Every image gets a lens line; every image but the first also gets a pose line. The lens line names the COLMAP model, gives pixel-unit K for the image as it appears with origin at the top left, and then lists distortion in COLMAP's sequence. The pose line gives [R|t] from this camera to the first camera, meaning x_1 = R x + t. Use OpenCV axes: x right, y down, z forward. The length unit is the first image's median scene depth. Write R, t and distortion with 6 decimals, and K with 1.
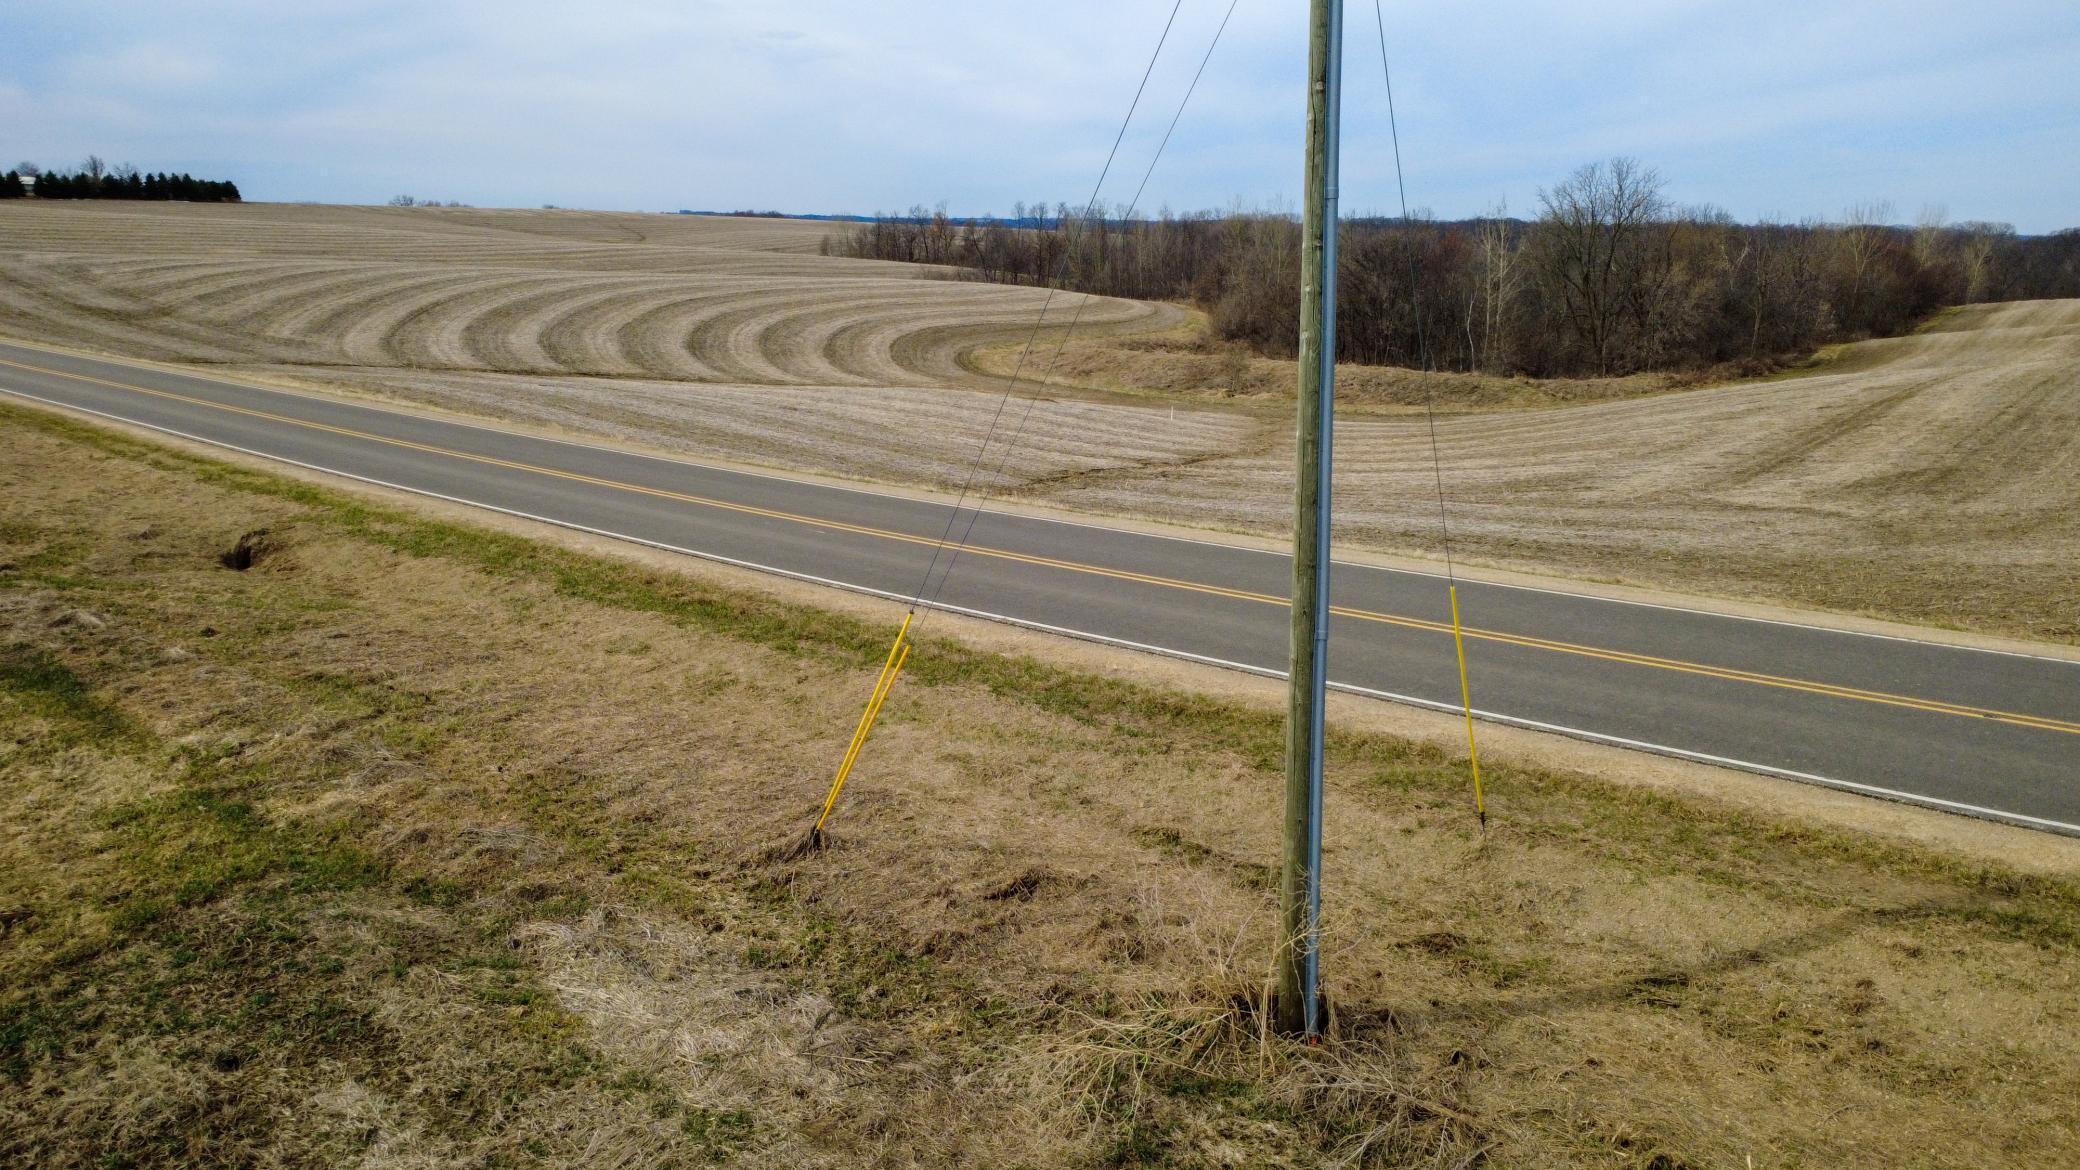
lens RADIAL K [[1505.0, 0, 1031.9], [0, 1505.0, 579.7], [0, 0, 1]] dist [0.002400, -0.002816]
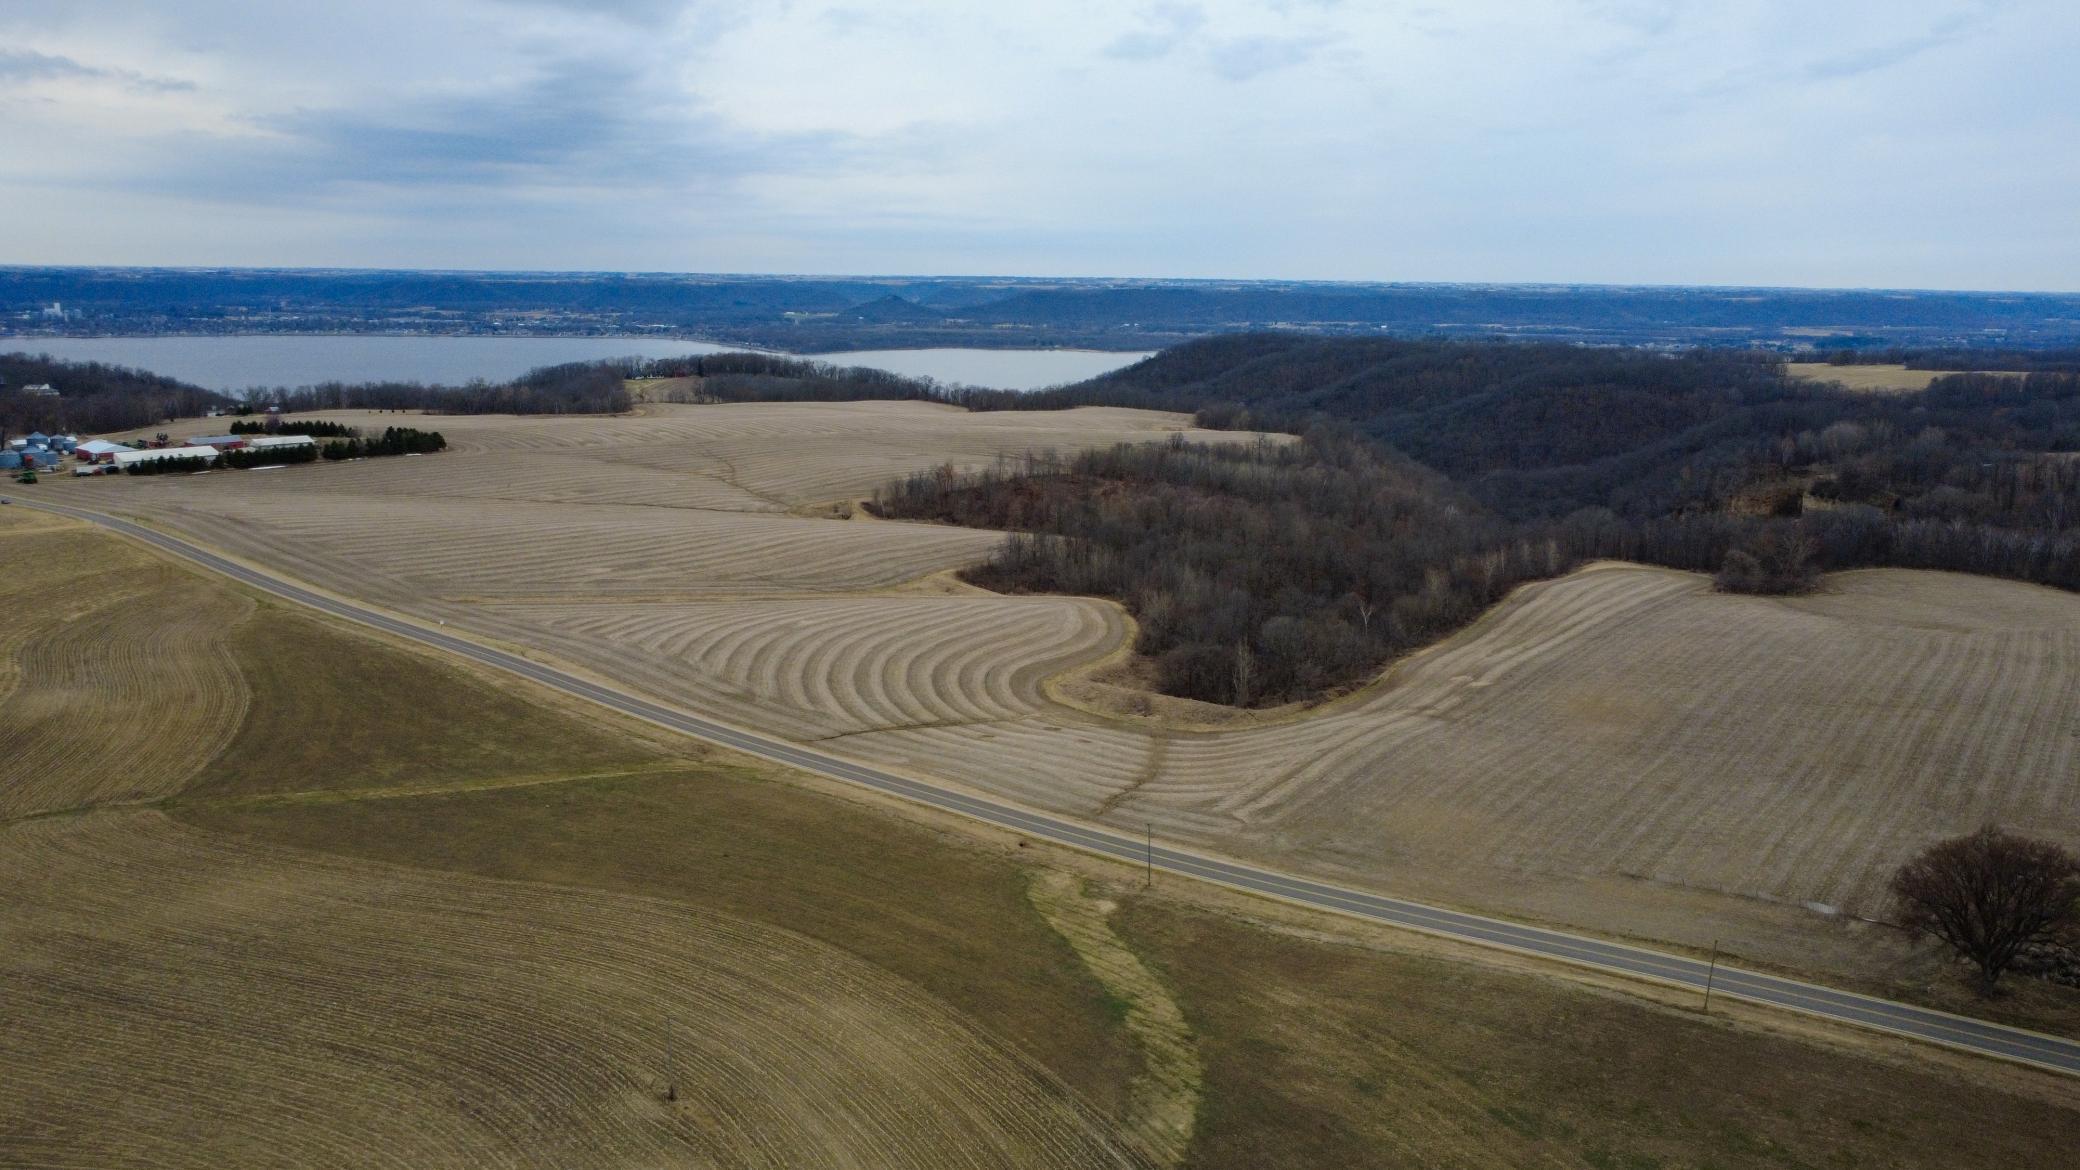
lens RADIAL K [[1505.0, 0, 1037.1], [0, 1505.0, 588.6], [0, 0, 1]] dist [0.002400, -0.002816]
pose [[0.998183, -0.018449, 0.057362, -0.189407], [0.019895, 0.999496, -0.024750, -0.252967], [-0.056877, 0.025846, 0.998047, -1.504236]]
